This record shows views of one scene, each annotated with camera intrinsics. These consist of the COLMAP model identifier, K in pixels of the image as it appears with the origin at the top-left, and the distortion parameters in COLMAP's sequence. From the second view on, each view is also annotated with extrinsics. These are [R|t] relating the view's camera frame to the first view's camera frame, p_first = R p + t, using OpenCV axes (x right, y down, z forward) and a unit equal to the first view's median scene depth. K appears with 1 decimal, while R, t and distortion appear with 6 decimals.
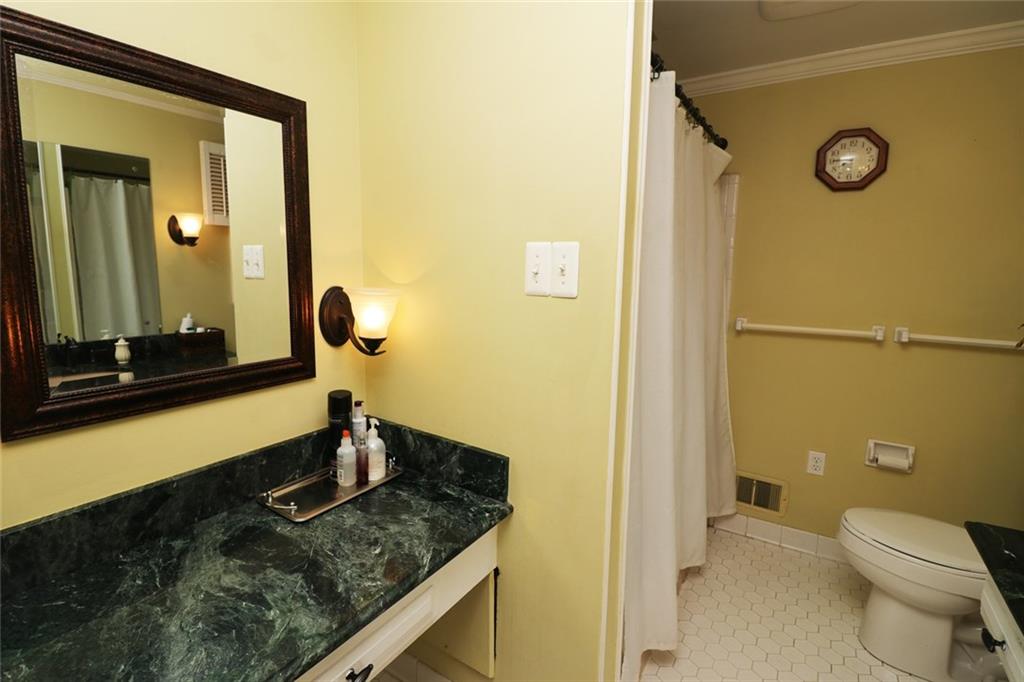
lens RADIAL K [[476.1, 0, 505.2], [0, 476.1, 336.8], [0, 0, 1]] dist [-0.023675, -0.001490]
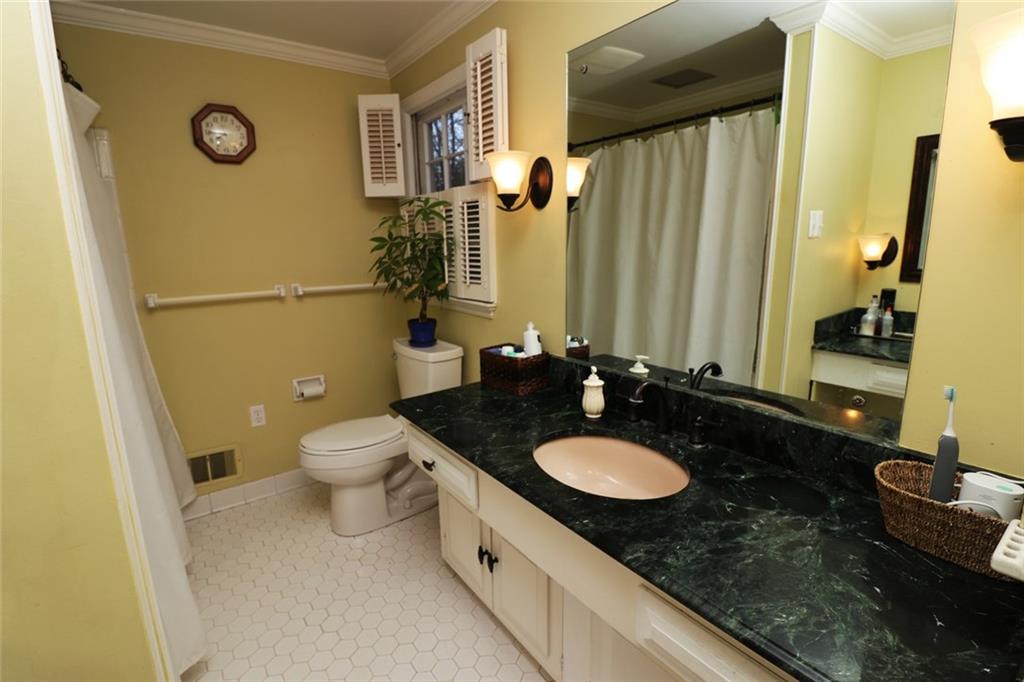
lens RADIAL K [[476.1, 0, 504.6], [0, 476.1, 339.2], [0, 0, 1]] dist [-0.023675, -0.001490]
pose [[0.341126, -0.211063, 0.916016, -0.126078], [0.155735, 0.973690, 0.166356, 0.000581], [-0.927027, 0.085907, 0.365021, 0.050998]]
